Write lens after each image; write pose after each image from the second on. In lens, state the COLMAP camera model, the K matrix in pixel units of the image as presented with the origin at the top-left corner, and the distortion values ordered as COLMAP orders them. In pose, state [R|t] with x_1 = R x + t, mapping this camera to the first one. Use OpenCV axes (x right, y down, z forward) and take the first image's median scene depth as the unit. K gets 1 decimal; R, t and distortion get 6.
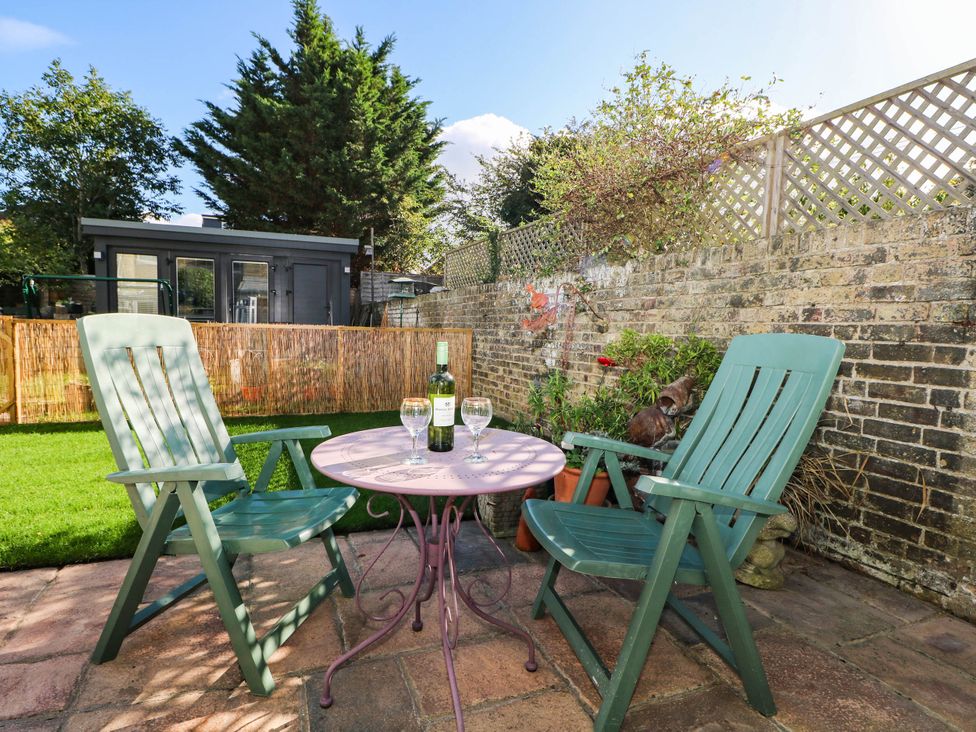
lens RADIAL K [[548.6, 0, 488.0], [0, 548.6, 366.0], [0, 0, 1]] dist [0.001921, -0.017191]
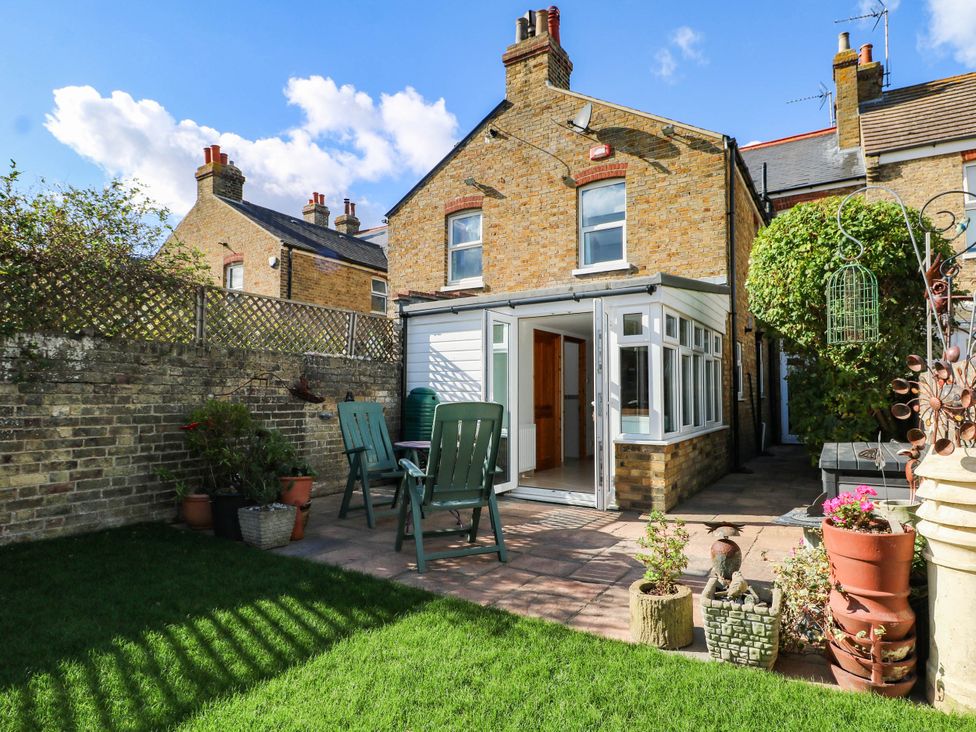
lens RADIAL K [[531.6, 0, 473.5], [0, 531.6, 369.8], [0, 0, 1]] dist [0.004990, -0.011498]
pose [[-0.557633, 0.017049, 0.829912, -0.529248], [0.041785, 0.999098, 0.007551, -0.053912], [-0.829035, 0.038888, -0.557843, 0.493638]]
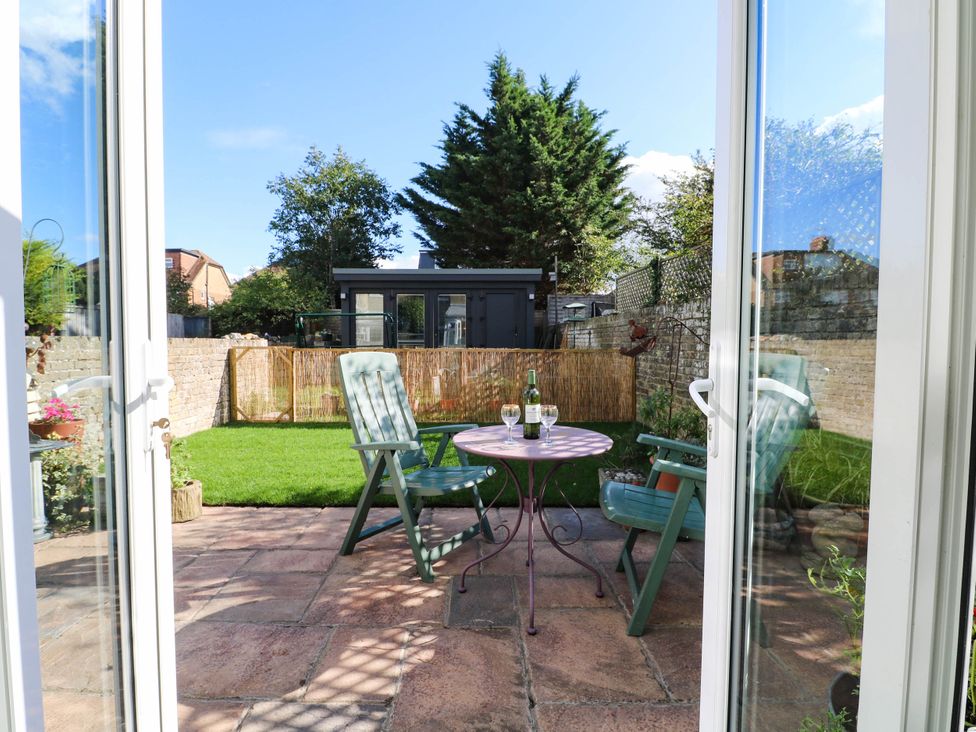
lens RADIAL K [[548.6, 0, 488.0], [0, 548.6, 366.0], [0, 0, 1]] dist [0.001921, -0.017191]
pose [[0.937023, -0.003373, -0.349252, 0.068529], [-0.006614, 0.999603, -0.027400, -0.002157], [0.349206, 0.027984, 0.936628, -0.103256]]
